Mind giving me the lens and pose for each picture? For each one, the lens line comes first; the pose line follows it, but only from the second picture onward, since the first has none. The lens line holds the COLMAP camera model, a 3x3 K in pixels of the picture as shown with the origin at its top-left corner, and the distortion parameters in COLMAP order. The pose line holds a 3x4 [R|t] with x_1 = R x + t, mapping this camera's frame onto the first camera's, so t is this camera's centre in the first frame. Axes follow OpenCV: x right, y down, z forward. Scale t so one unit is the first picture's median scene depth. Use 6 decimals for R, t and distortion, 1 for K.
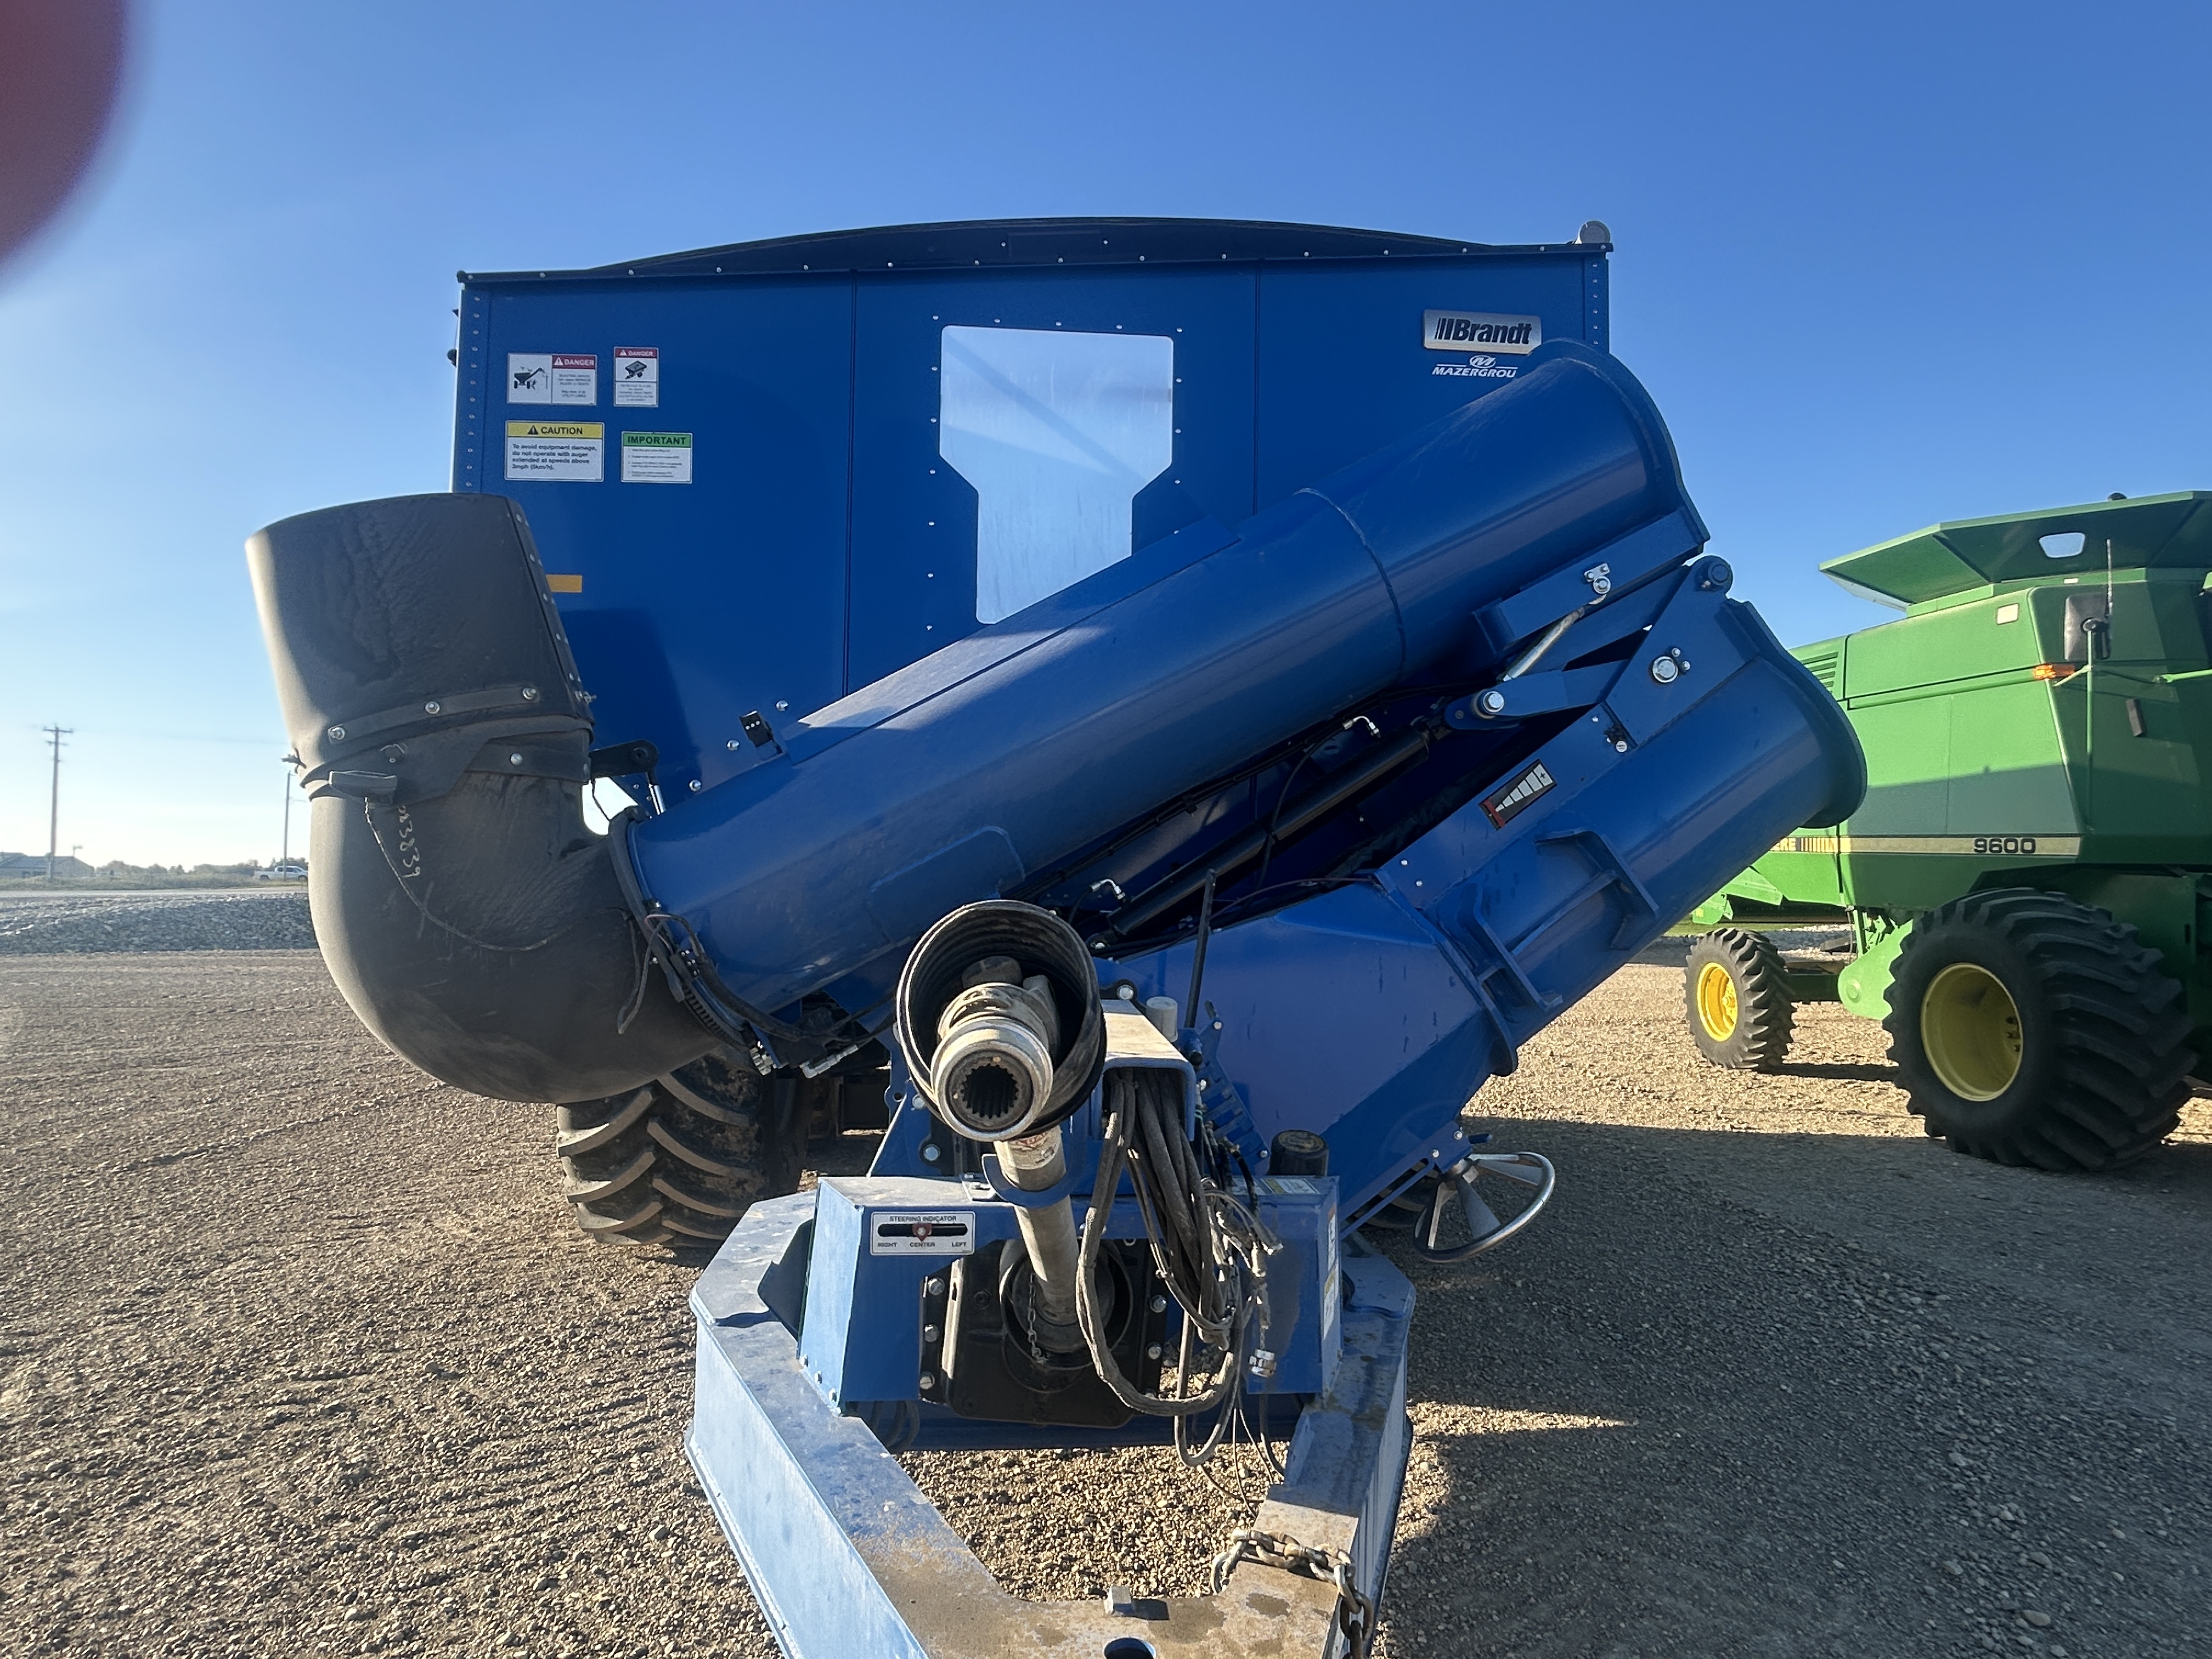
lens RADIAL K [[1252.5, 0, 1106.0], [0, 1252.5, 829.5], [0, 0, 1]] dist [-0.018912, 0.019174]
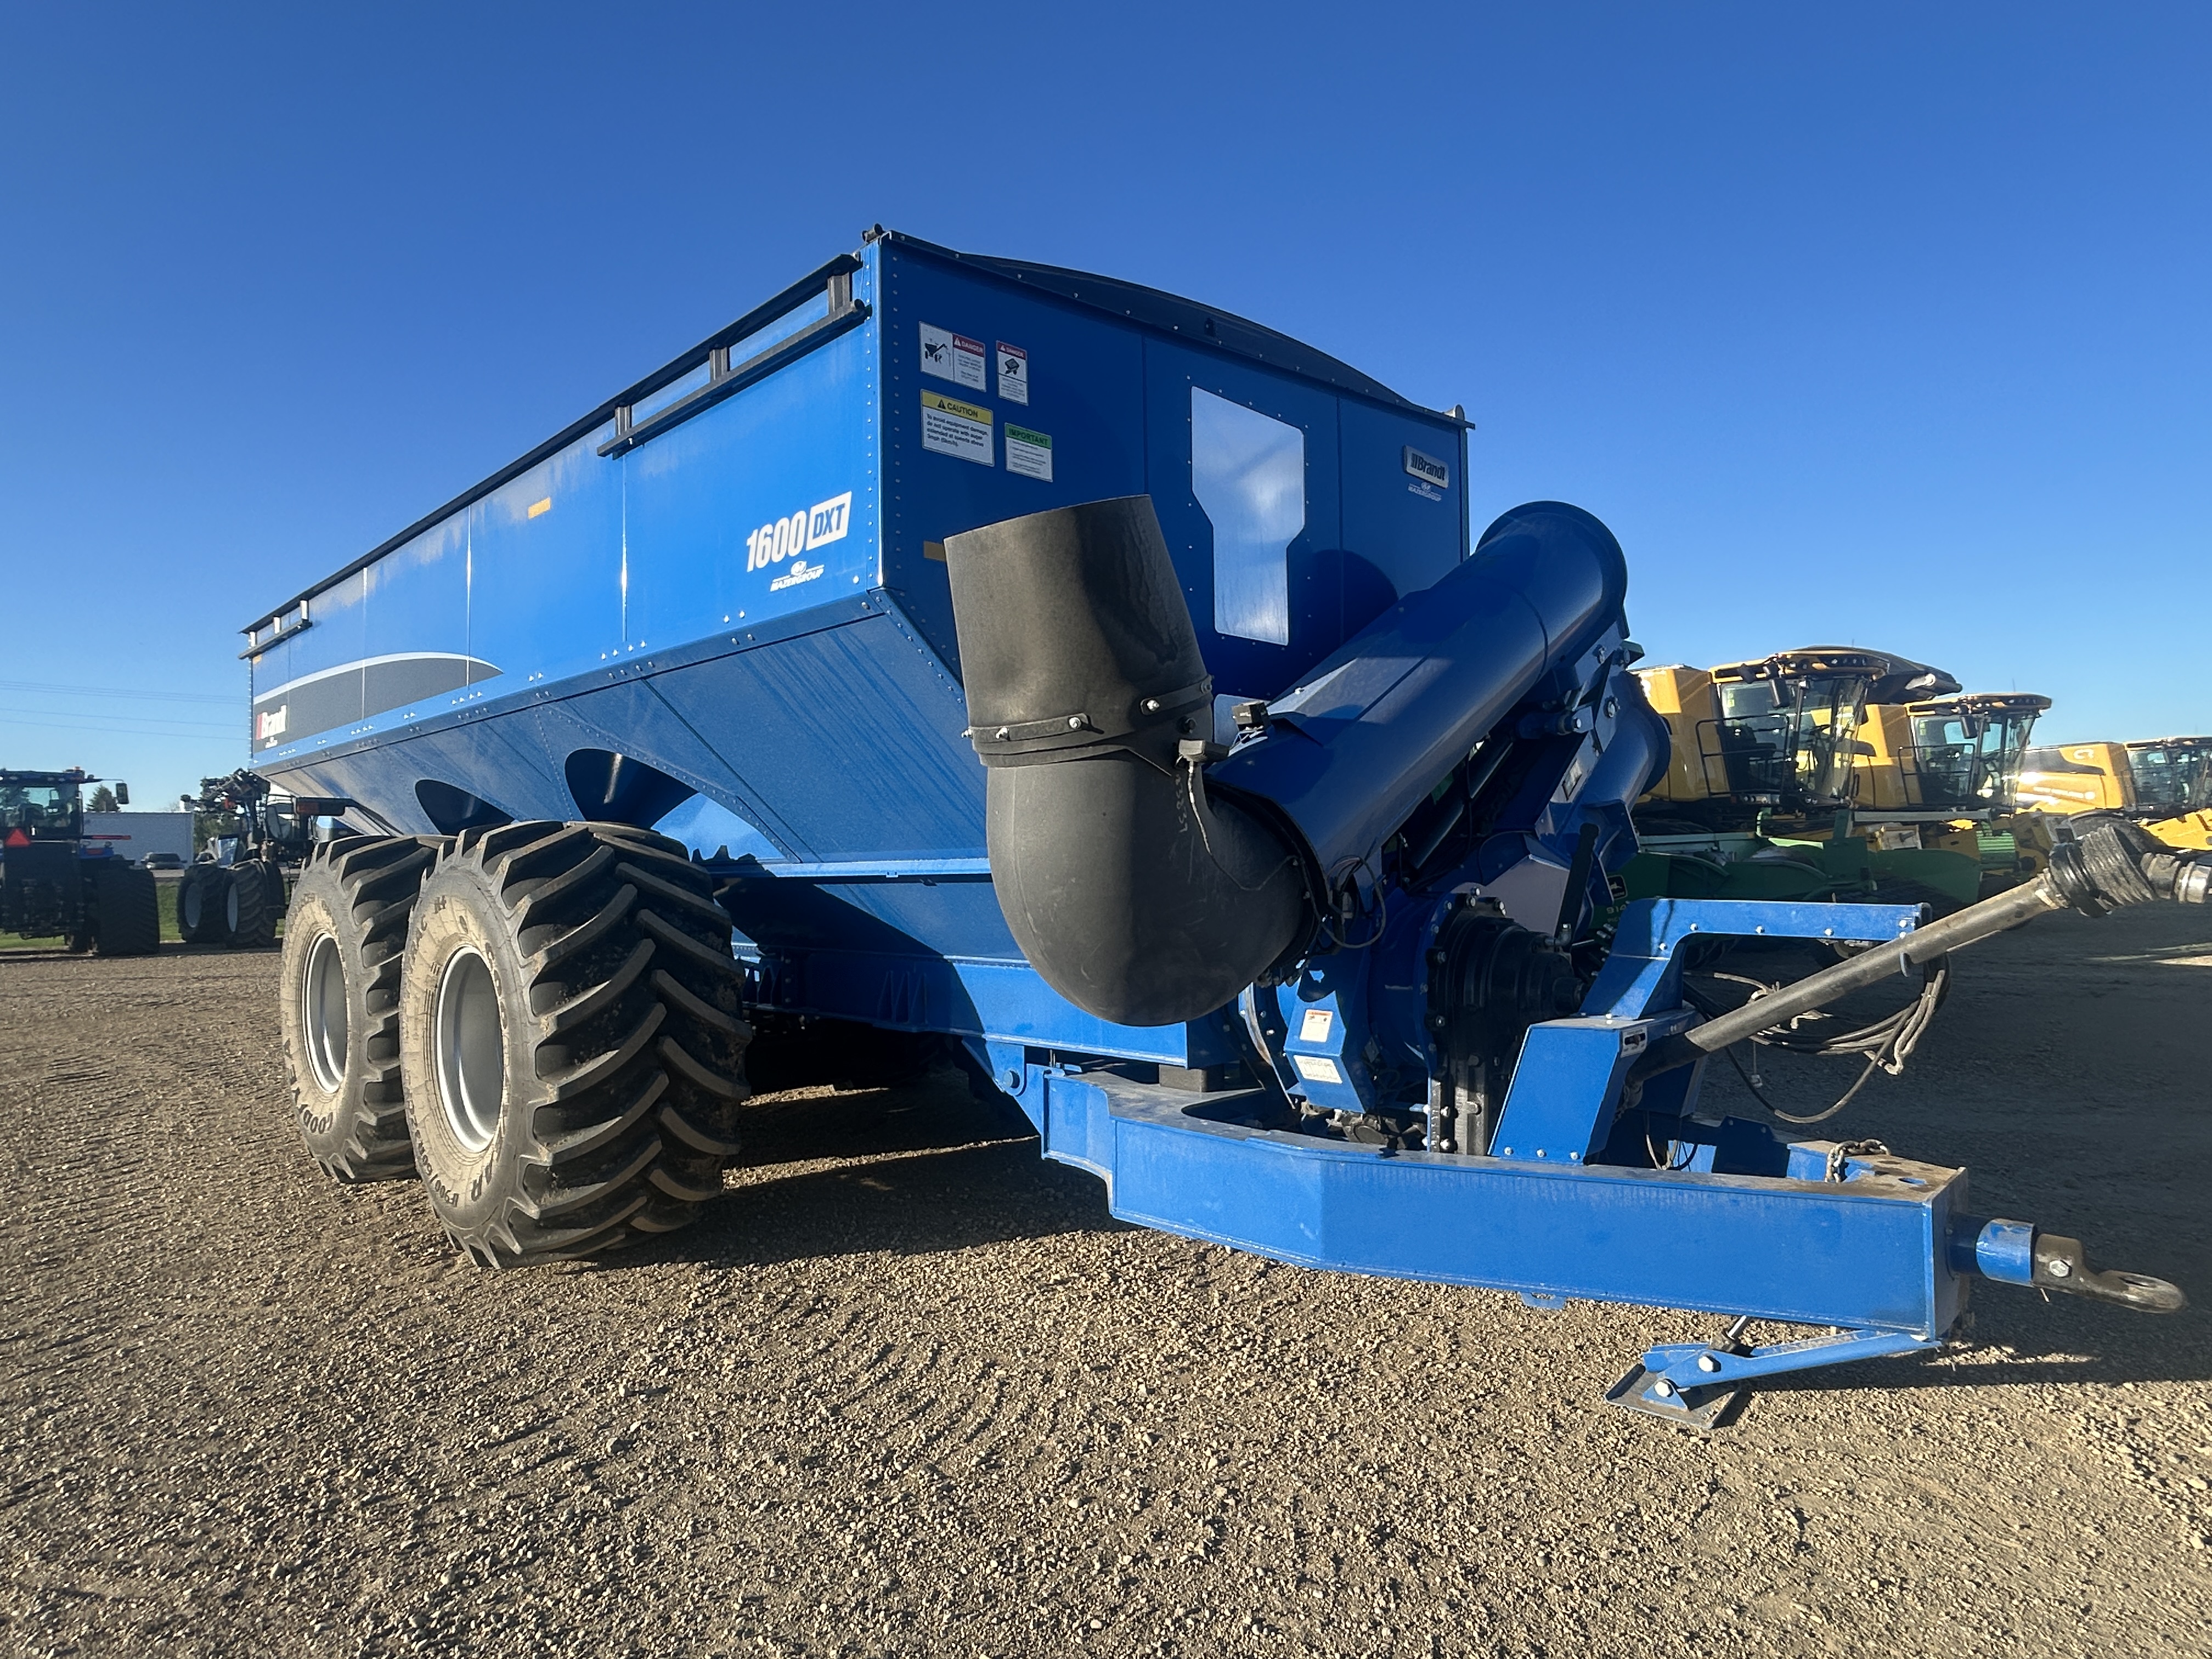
lens RADIAL K [[1230.3, 0, 1106.0], [0, 1230.3, 829.5], [0, 0, 1]] dist [-0.001382, -0.000394]
pose [[0.760678, -0.005146, 0.649110, -1.006595], [-0.007282, 0.999838, 0.016460, 0.013217], [-0.649089, -0.017247, 0.760517, 0.132530]]
